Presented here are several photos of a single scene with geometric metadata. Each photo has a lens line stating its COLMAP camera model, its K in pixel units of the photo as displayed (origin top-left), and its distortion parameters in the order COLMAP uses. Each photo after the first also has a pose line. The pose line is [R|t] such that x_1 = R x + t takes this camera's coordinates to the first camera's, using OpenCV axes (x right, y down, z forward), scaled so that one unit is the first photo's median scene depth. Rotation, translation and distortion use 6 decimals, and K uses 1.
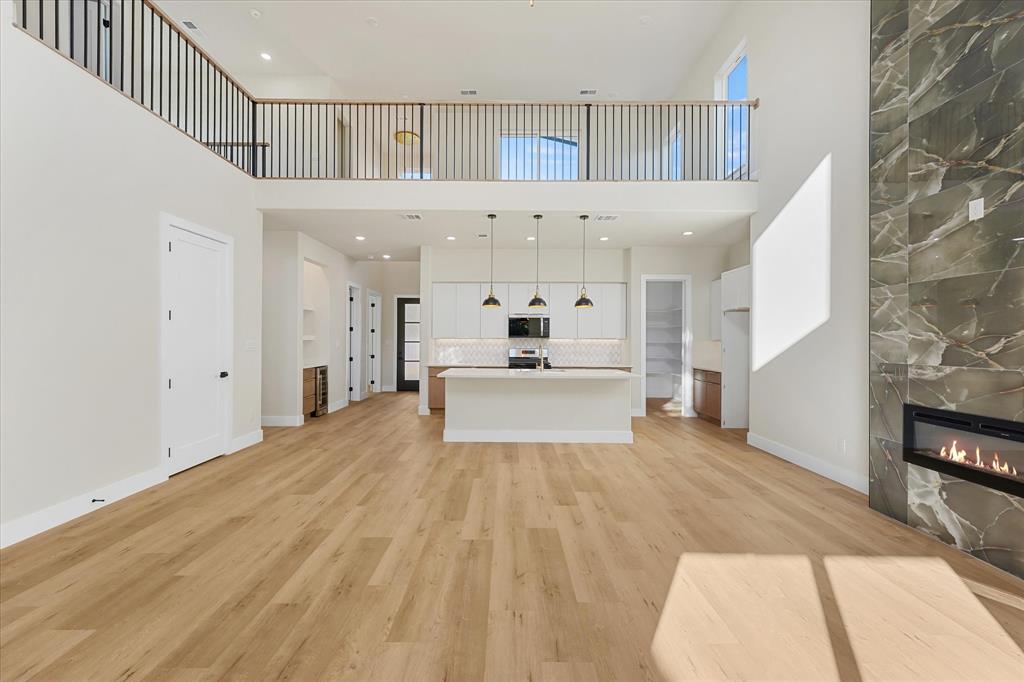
lens RADIAL K [[410.3, 0, 508.2], [0, 410.3, 337.5], [0, 0, 1]] dist [0.001715, -0.000118]
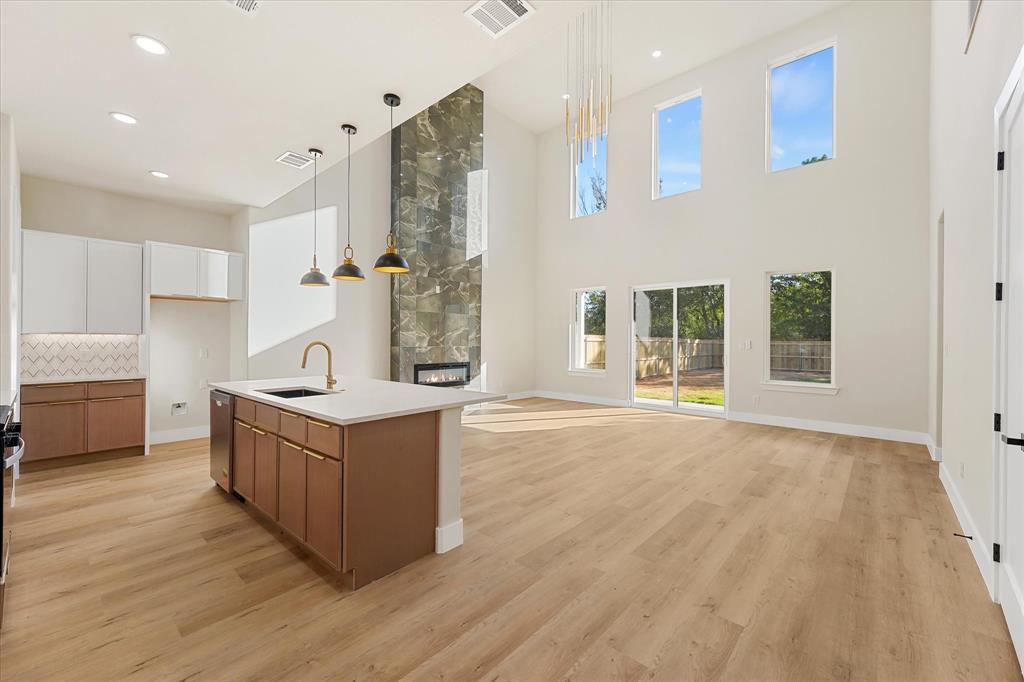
lens RADIAL K [[415.7, 0, 503.0], [0, 415.7, 339.9], [0, 0, 1]] dist [0.000463, 0.000202]
pose [[-0.737172, -0.010054, 0.675630, -0.546357], [-0.011958, 0.999927, 0.001833, 0.010037], [-0.675599, -0.006728, -0.737238, 1.389723]]
